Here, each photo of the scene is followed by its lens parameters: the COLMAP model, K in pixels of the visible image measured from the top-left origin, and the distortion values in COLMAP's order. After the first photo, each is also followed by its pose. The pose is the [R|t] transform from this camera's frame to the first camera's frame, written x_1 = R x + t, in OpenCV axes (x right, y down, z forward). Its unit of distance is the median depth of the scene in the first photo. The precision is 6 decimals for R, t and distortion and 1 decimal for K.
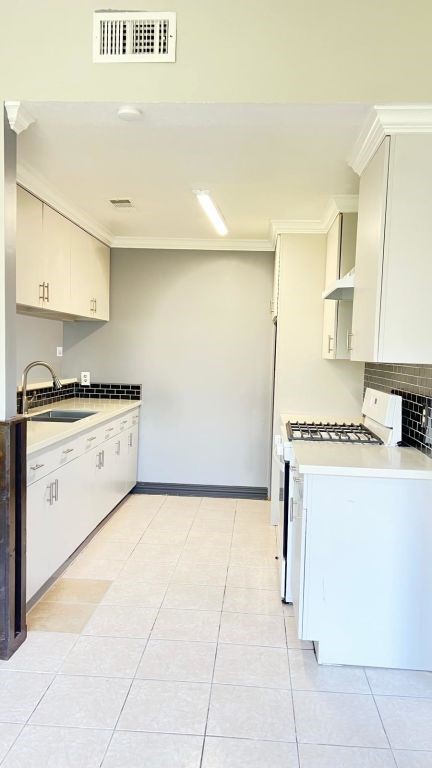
lens RADIAL K [[577.9, 0, 216.0], [0, 577.9, 384.0], [0, 0, 1]] dist [0.104212, -0.148637]
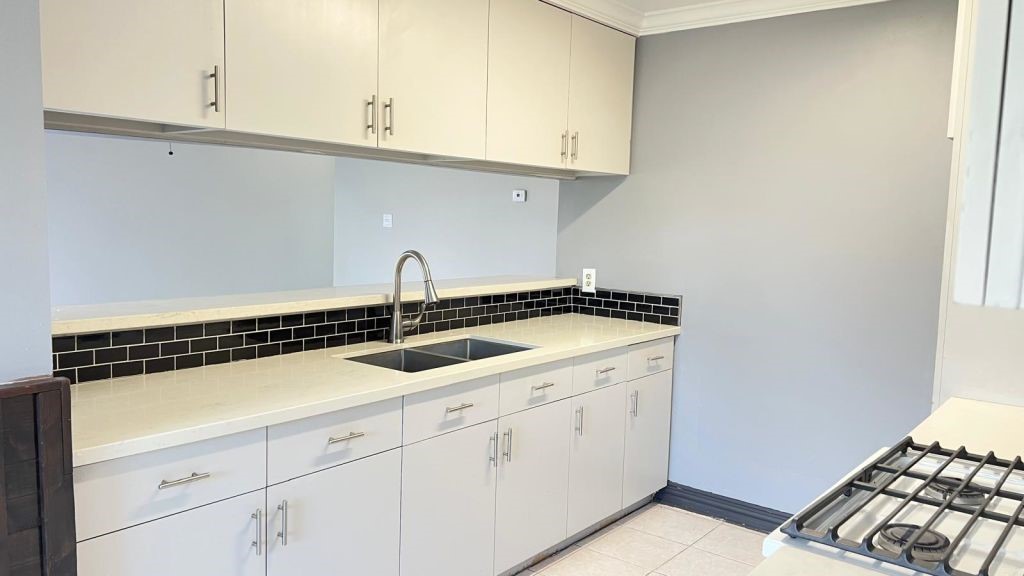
lens RADIAL K [[770.5, 0, 512.0], [0, 770.5, 288.0], [0, 0, 1]] dist [0.104212, -0.148637]
pose [[0.822911, 0.046181, -0.566291, 0.137503], [-0.036563, 0.998930, 0.028330, -0.020462], [0.566993, -0.002607, 0.823719, 0.344576]]
